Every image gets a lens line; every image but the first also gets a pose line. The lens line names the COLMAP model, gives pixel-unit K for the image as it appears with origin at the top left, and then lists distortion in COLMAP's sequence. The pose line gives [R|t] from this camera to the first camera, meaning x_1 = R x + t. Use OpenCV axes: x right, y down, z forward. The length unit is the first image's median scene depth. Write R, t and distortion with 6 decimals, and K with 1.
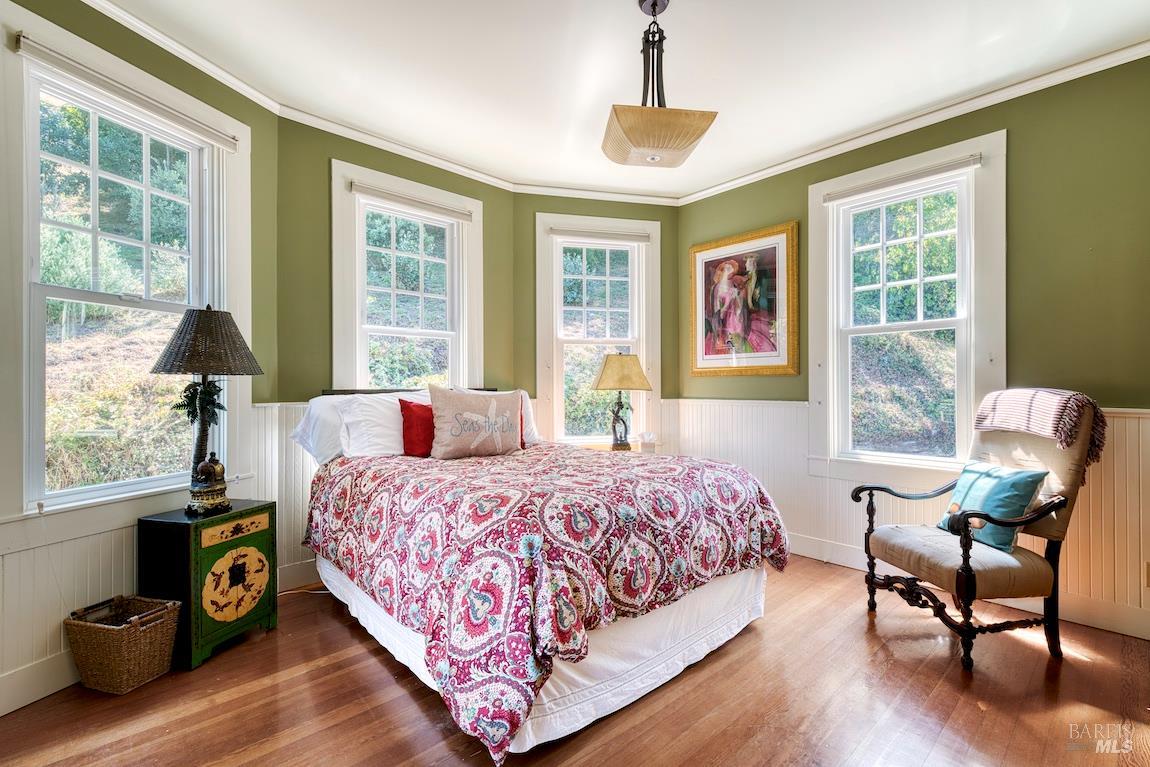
lens RADIAL K [[505.5, 0, 575.0], [0, 505.5, 383.5], [0, 0, 1]] dist [0.028565, -0.021890]
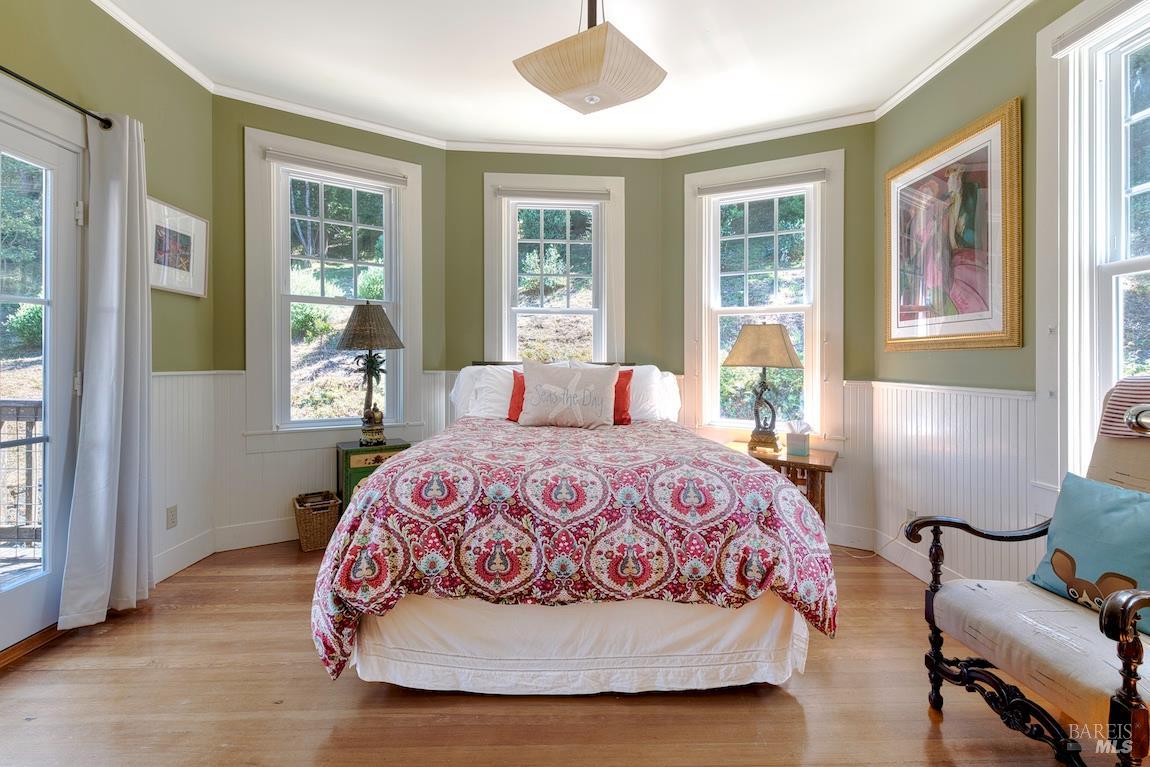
lens RADIAL K [[498.0, 0, 579.8], [0, 498.0, 363.2], [0, 0, 1]] dist [0.015978, -0.008262]
pose [[0.770442, 0.014971, -0.637334, 0.507100], [-0.011125, 0.999888, 0.010039, 0.002046], [0.637413, -0.000644, 0.770522, 0.237171]]
